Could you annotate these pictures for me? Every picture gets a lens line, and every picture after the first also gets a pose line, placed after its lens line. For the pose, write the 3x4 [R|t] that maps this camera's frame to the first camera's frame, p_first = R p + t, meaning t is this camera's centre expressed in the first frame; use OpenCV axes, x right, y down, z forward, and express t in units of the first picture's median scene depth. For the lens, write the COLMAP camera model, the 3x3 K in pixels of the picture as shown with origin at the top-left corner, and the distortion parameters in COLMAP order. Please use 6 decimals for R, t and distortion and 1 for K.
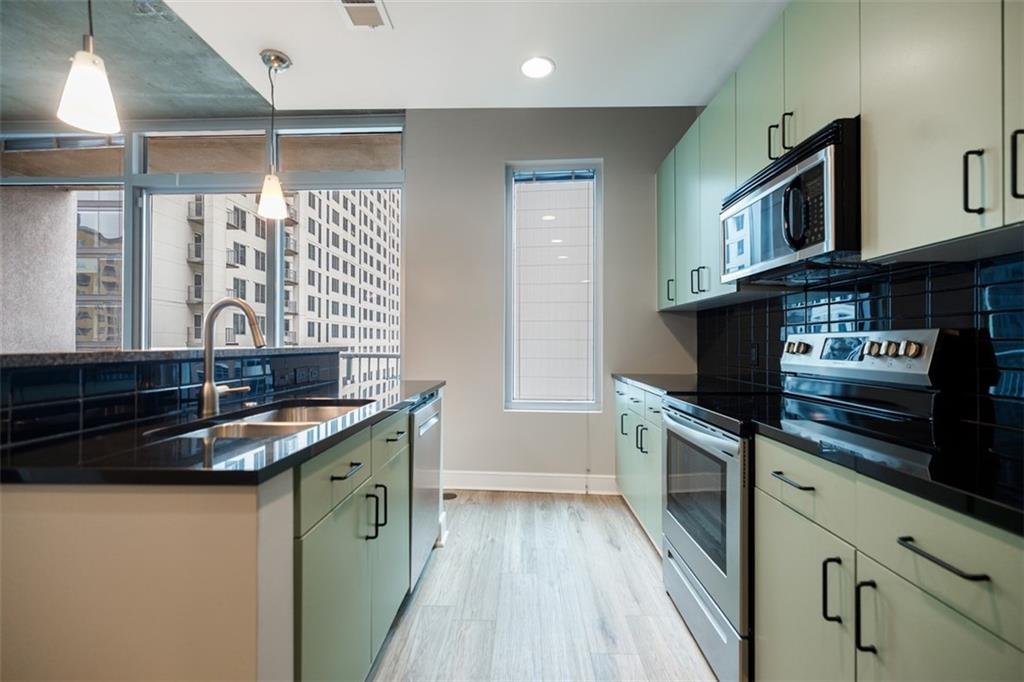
lens RADIAL K [[442.3, 0, 514.0], [0, 442.3, 340.4], [0, 0, 1]] dist [0.001869, 0.000608]
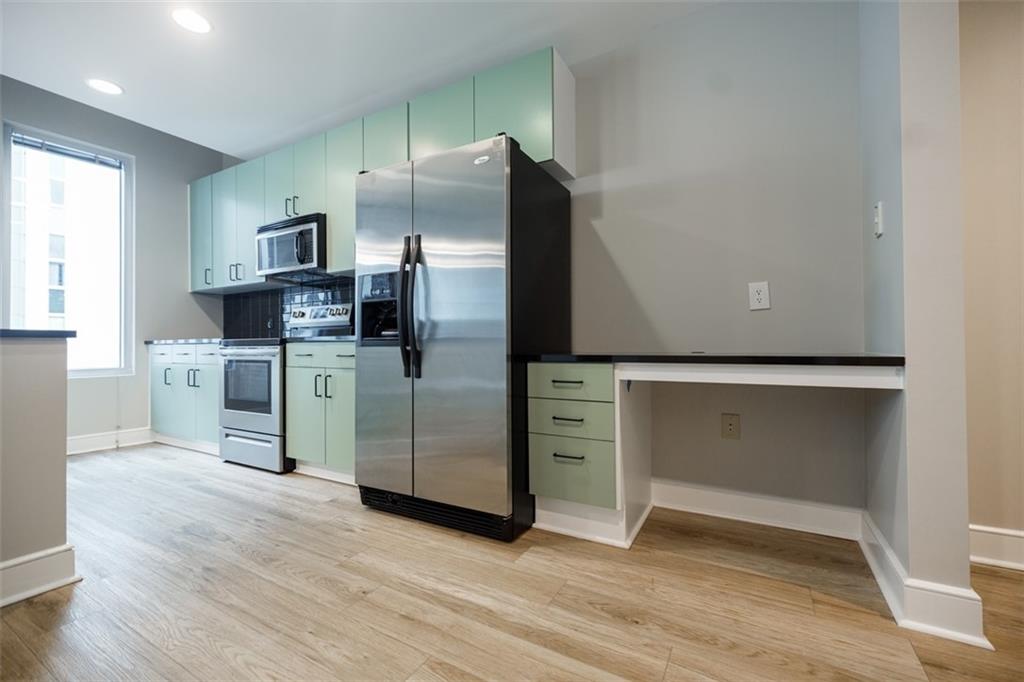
lens RADIAL K [[442.3, 0, 513.0], [0, 442.3, 336.3], [0, 0, 1]] dist [0.001869, 0.000608]
pose [[0.487253, 0.007117, 0.873232, -0.034407], [0.007804, 0.999891, -0.012503, 0.008540], [-0.873226, 0.012907, 0.487145, -0.044143]]
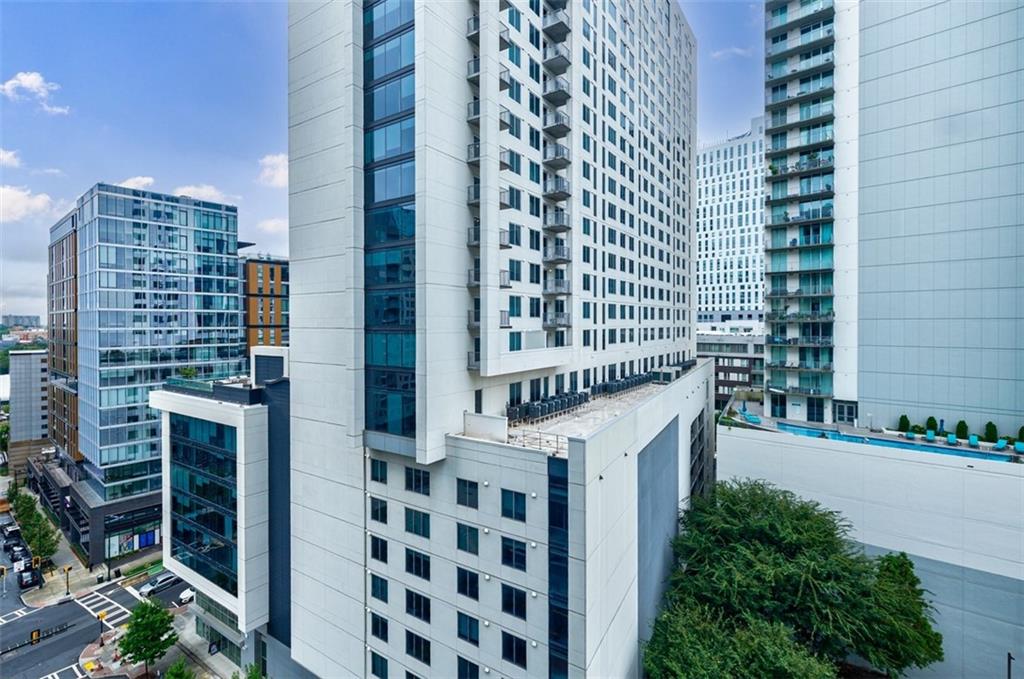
lens RADIAL K [[463.8, 0, 509.5], [0, 463.8, 327.1], [0, 0, 1]] dist [0.002892, -0.001694]
pose [[0.814098, 0.003706, -0.580716, -0.041697], [0.004863, 0.999901, 0.013199, -0.005808], [0.580708, -0.013569, 0.813999, 0.192657]]
